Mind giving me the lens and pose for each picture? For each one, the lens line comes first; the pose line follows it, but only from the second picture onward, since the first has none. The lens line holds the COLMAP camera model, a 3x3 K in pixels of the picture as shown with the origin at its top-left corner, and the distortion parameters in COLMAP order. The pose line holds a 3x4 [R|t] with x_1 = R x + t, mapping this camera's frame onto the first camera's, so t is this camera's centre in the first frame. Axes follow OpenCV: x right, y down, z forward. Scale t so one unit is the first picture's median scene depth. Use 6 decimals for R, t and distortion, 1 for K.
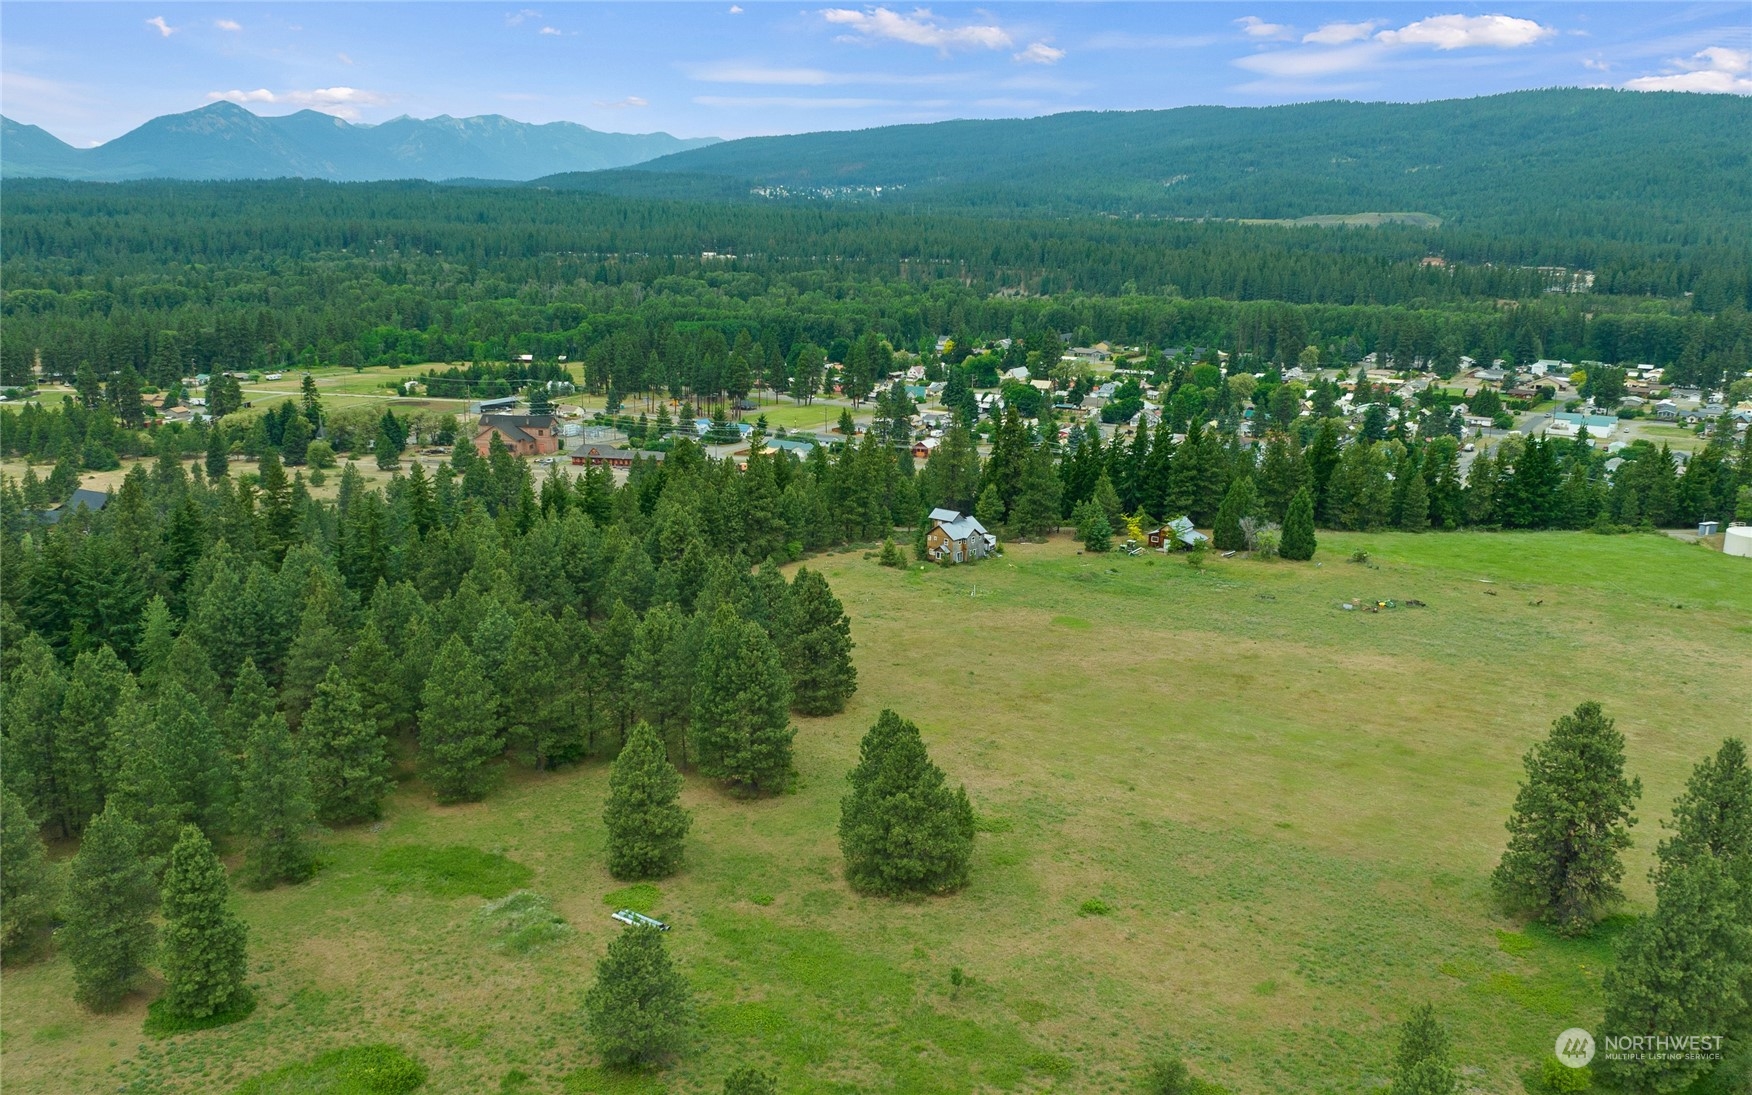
lens RADIAL K [[1639.9, 0, 903.1], [0, 1639.9, 600.2], [0, 0, 1]] dist [-0.013719, -0.025560]
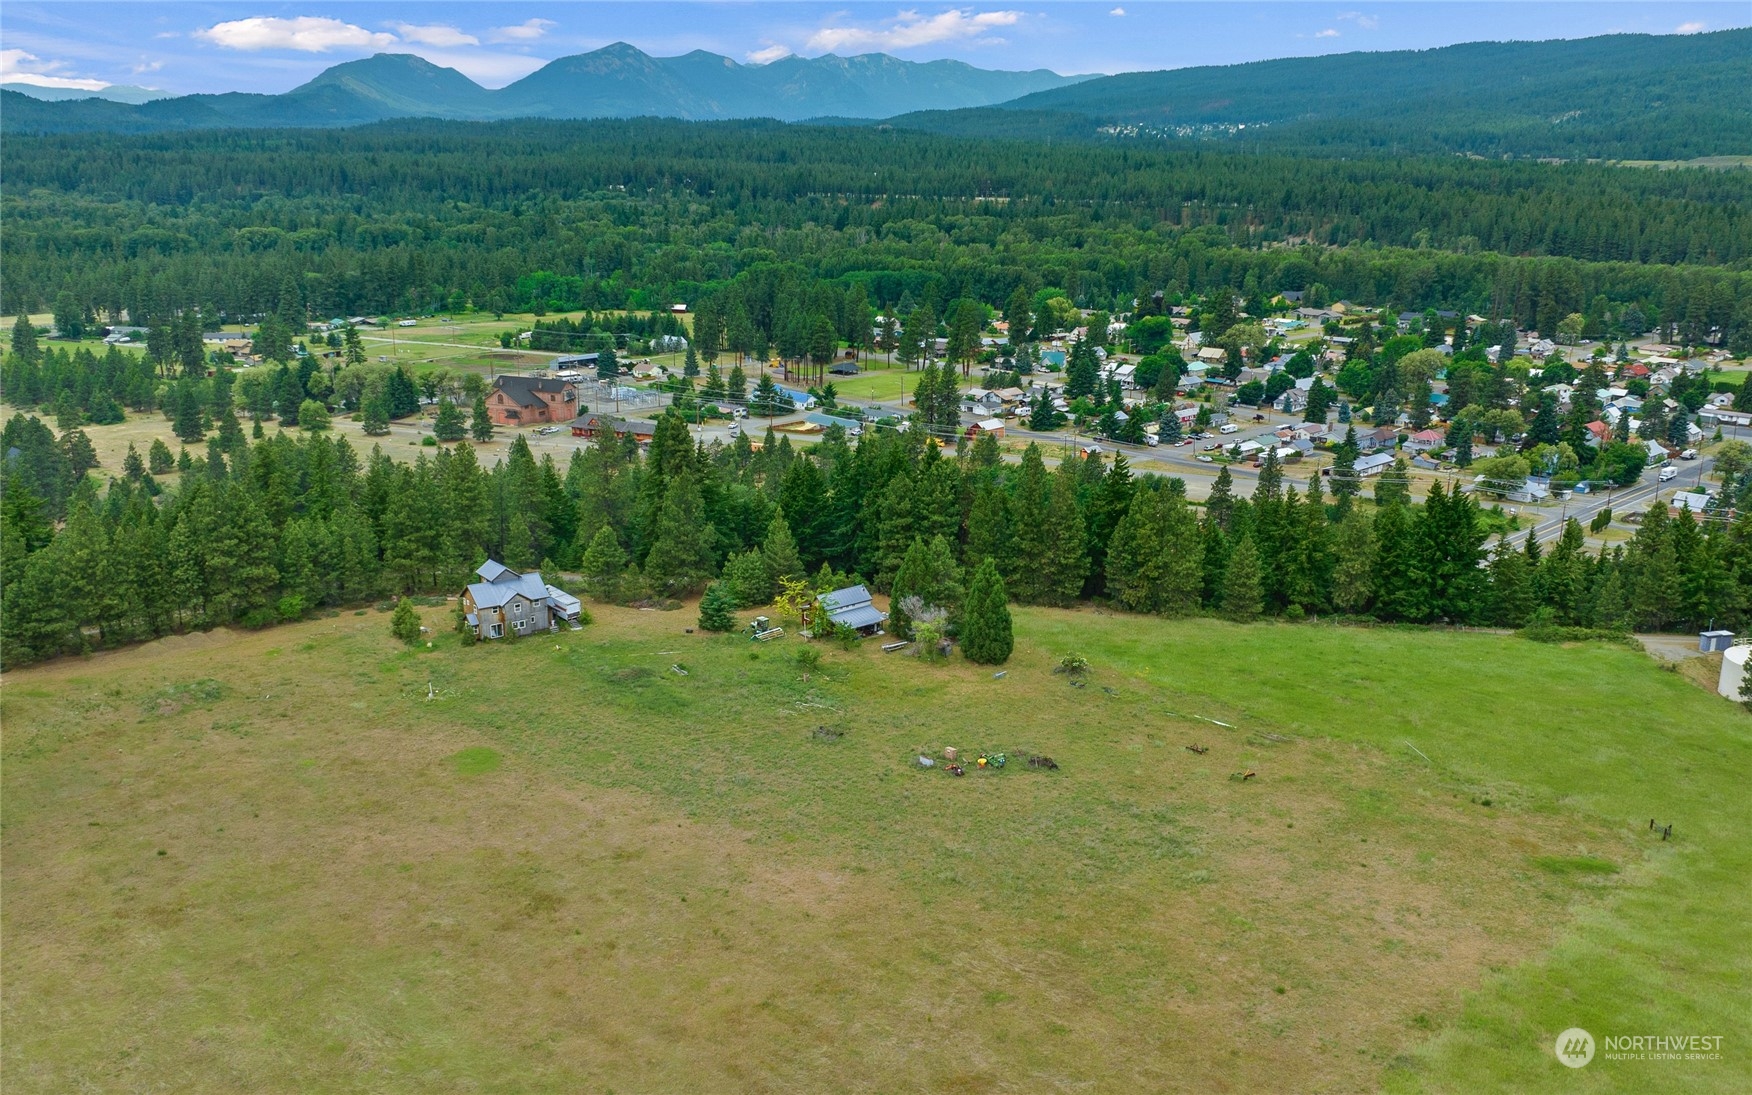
lens RADIAL K [[1639.9, 0, 903.1], [0, 1639.9, 600.2], [0, 0, 1]] dist [-0.013719, -0.025560]
pose [[0.970300, 0.062966, -0.233566, 0.129016], [-0.054724, 0.997634, 0.041610, -0.027240], [0.235634, -0.027592, 0.971450, 0.114437]]
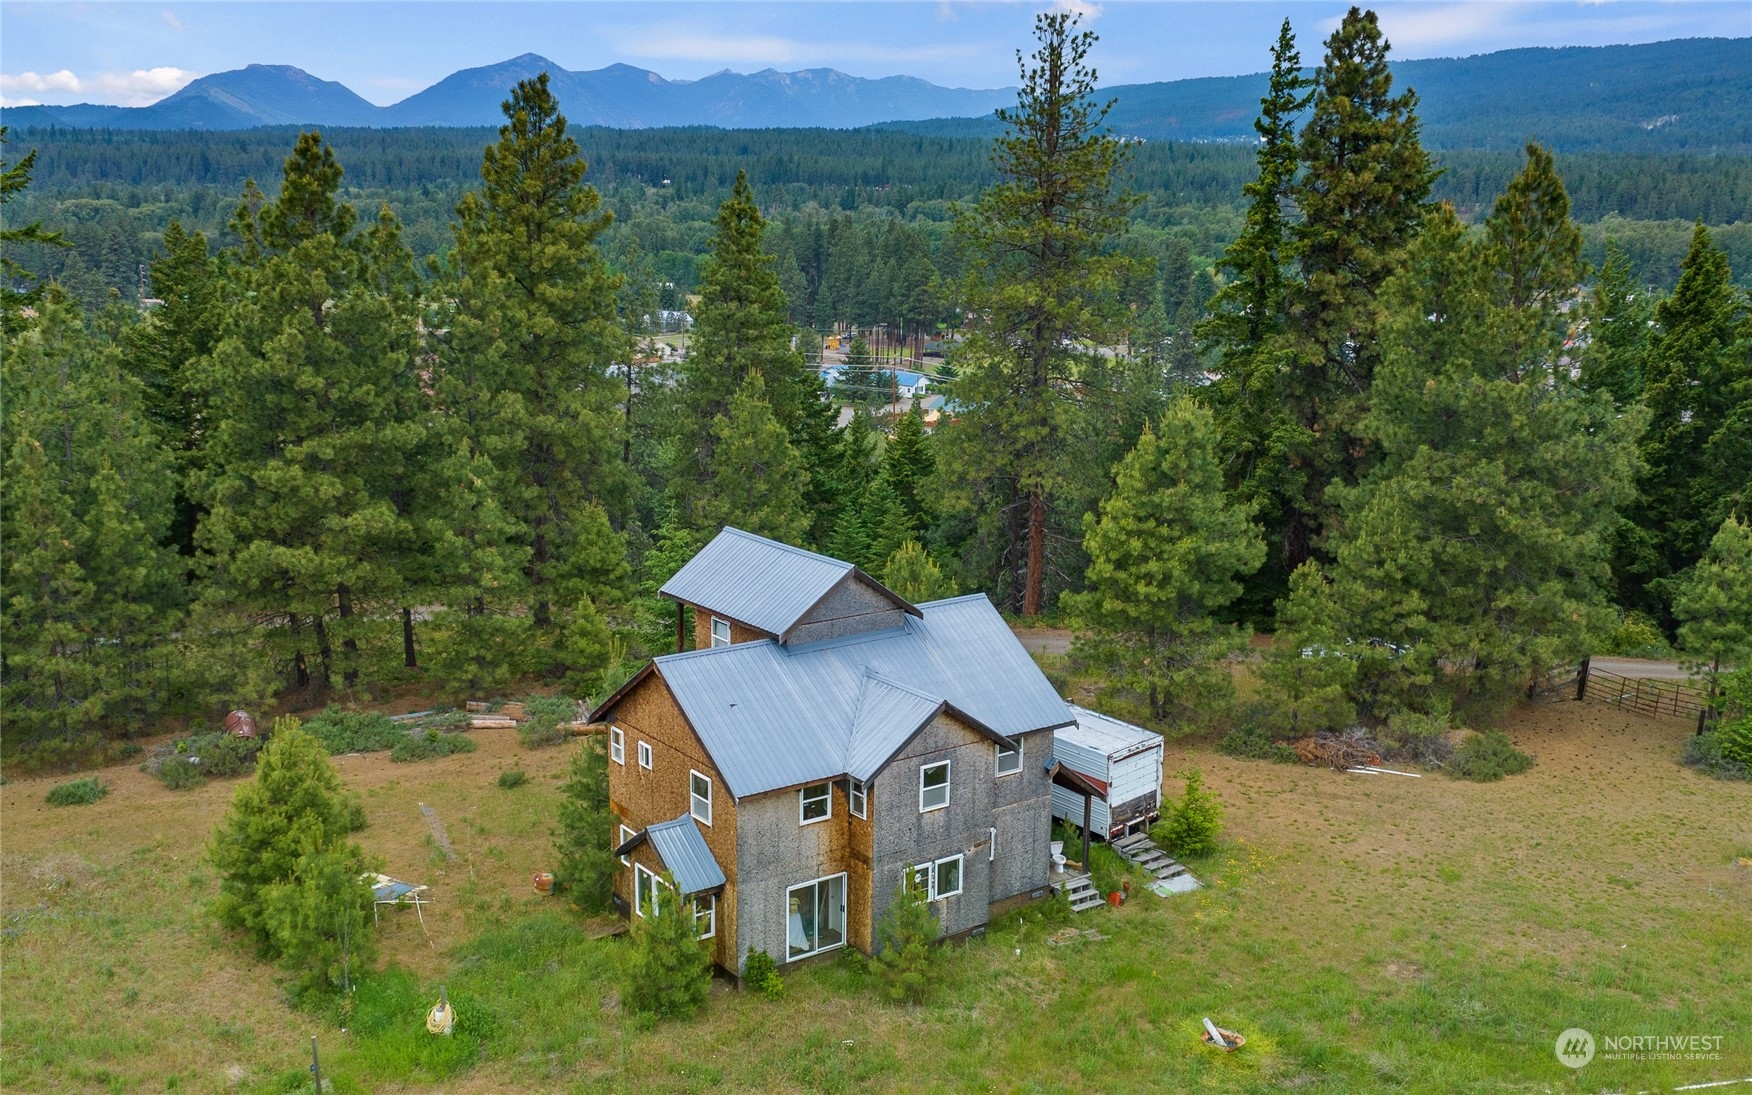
lens RADIAL K [[1846.2, 0, 828.0], [0, 1846.2, 595.9], [0, 0, 1]] dist [-0.007643, -0.051906]
pose [[0.969485, 0.051747, -0.239628, 0.023312], [-0.056125, 0.998358, -0.011478, -0.016920], [0.238640, 0.024576, 0.970797, 0.293105]]
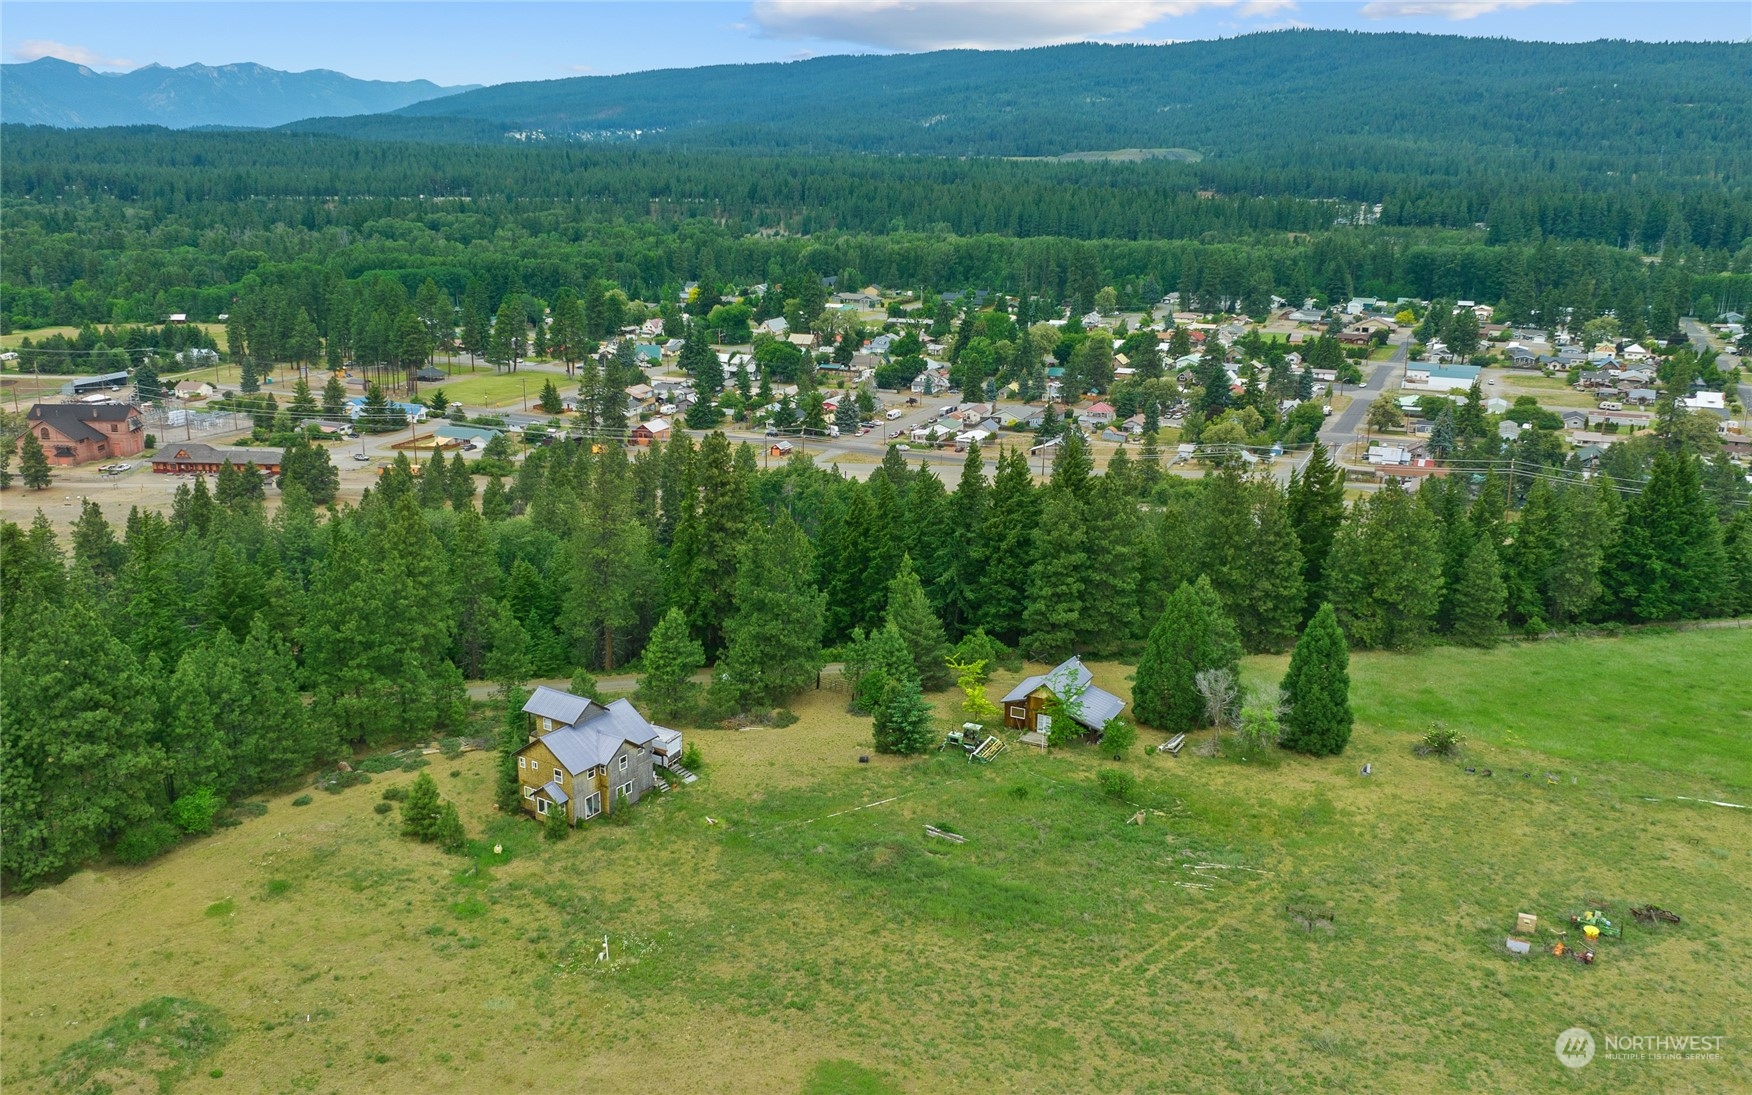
lens RADIAL K [[1543.0, 0, 850.7], [0, 1543.0, 571.7], [0, 0, 1]] dist [-0.012793, -0.027457]
pose [[0.993866, -0.035500, 0.104738, 0.021102], [0.032529, 0.999022, 0.029944, -0.033614], [-0.105699, -0.026354, 0.994049, 0.199436]]
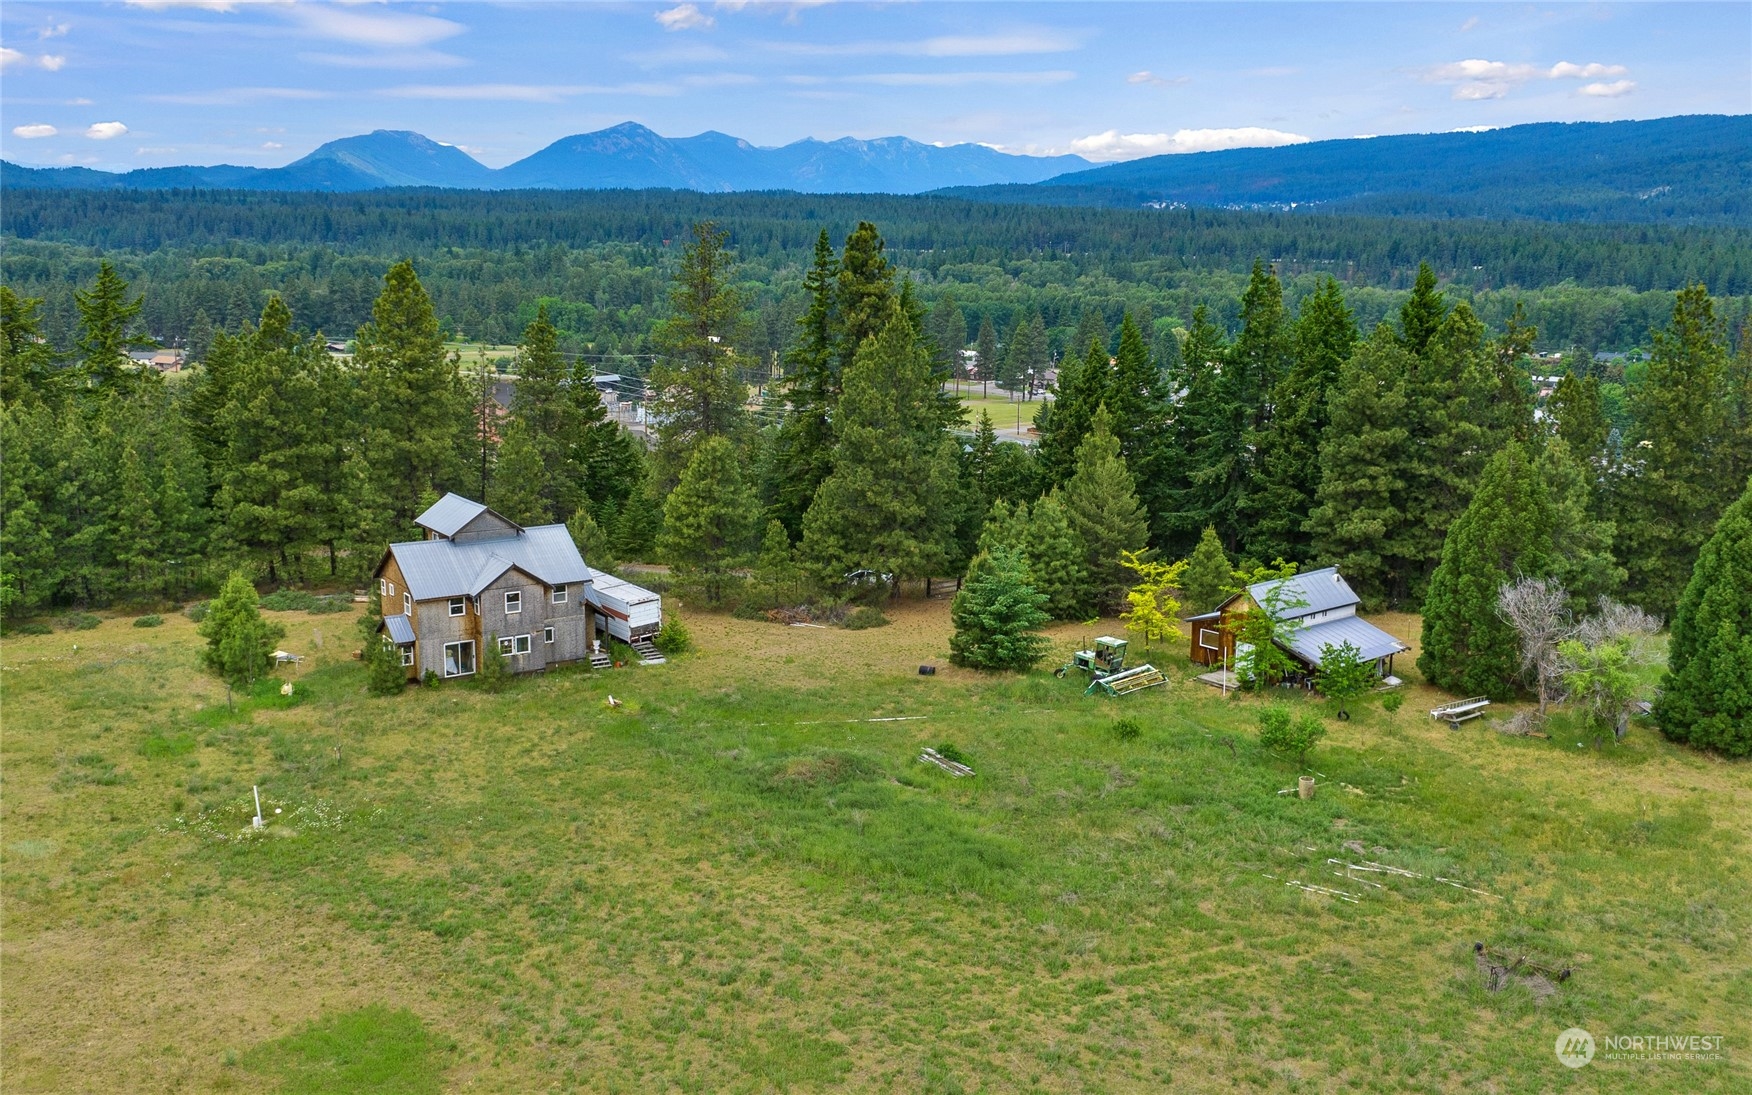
lens RADIAL K [[1718.9, 0, 873.3], [0, 1718.9, 568.9], [0, 0, 1]] dist [-0.012459, -0.036048]
pose [[0.964377, 0.055103, -0.258730, 0.062605], [-0.067896, 0.996859, -0.040766, -0.011852], [0.255671, 0.056881, 0.965089, 0.246236]]
